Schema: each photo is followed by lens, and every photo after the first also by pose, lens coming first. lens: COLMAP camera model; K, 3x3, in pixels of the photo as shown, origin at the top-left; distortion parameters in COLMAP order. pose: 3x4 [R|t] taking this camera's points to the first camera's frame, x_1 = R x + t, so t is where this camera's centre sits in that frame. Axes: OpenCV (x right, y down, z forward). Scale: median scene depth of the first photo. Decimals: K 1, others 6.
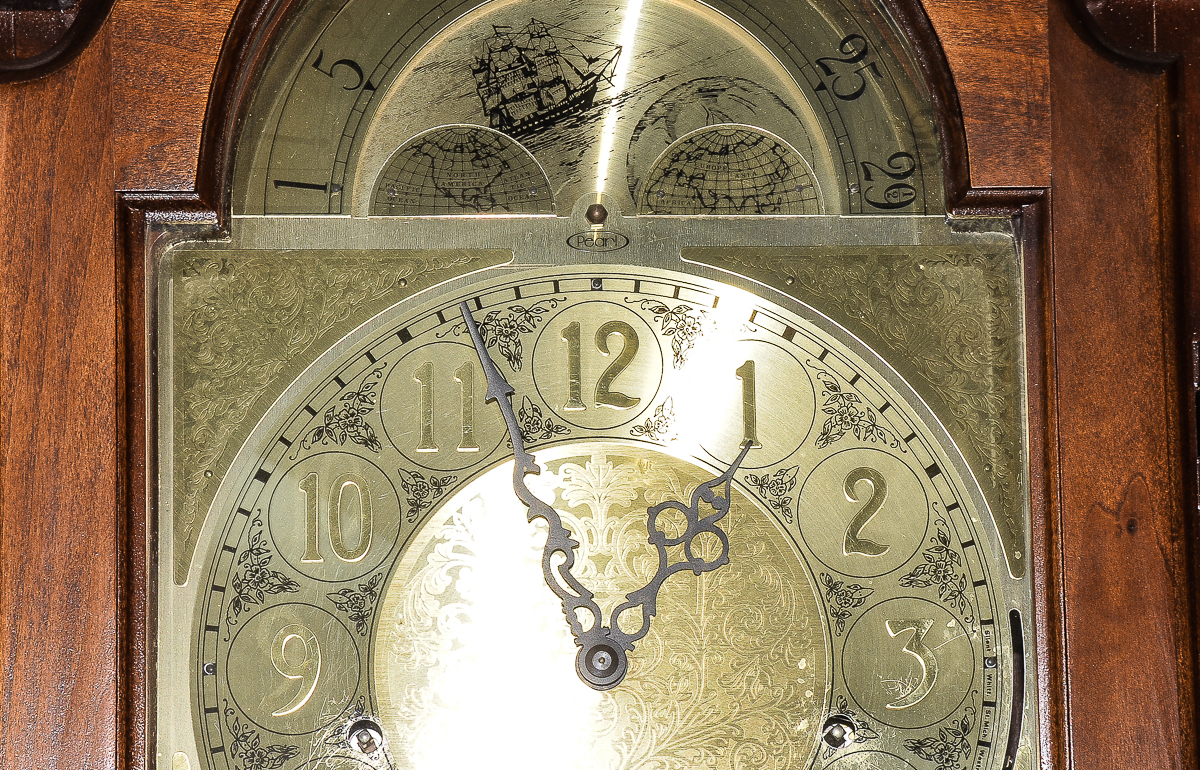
lens RADIAL K [[3225.2, 0, 591.8], [0, 3225.2, 611.4], [0, 0, 1]] dist [0.220483, 0.000000]
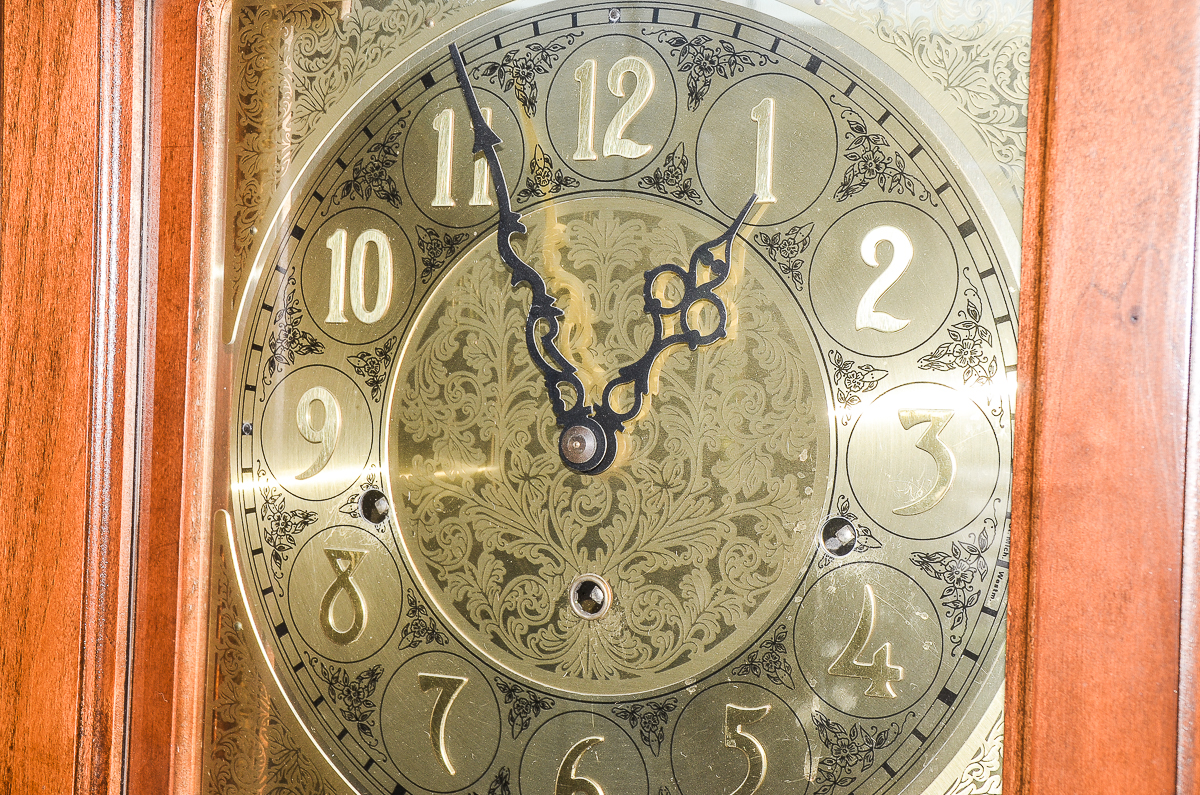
lens RADIAL K [[2054.5, 0, 620.5], [0, 2054.5, 443.8], [0, 0, 1]] dist [0.137378, 0.000000]
pose [[0.881011, 0.053689, -0.470039, 0.279361], [0.008276, 0.991639, 0.128779, -0.057909], [0.473023, -0.117346, 0.873201, 0.494046]]
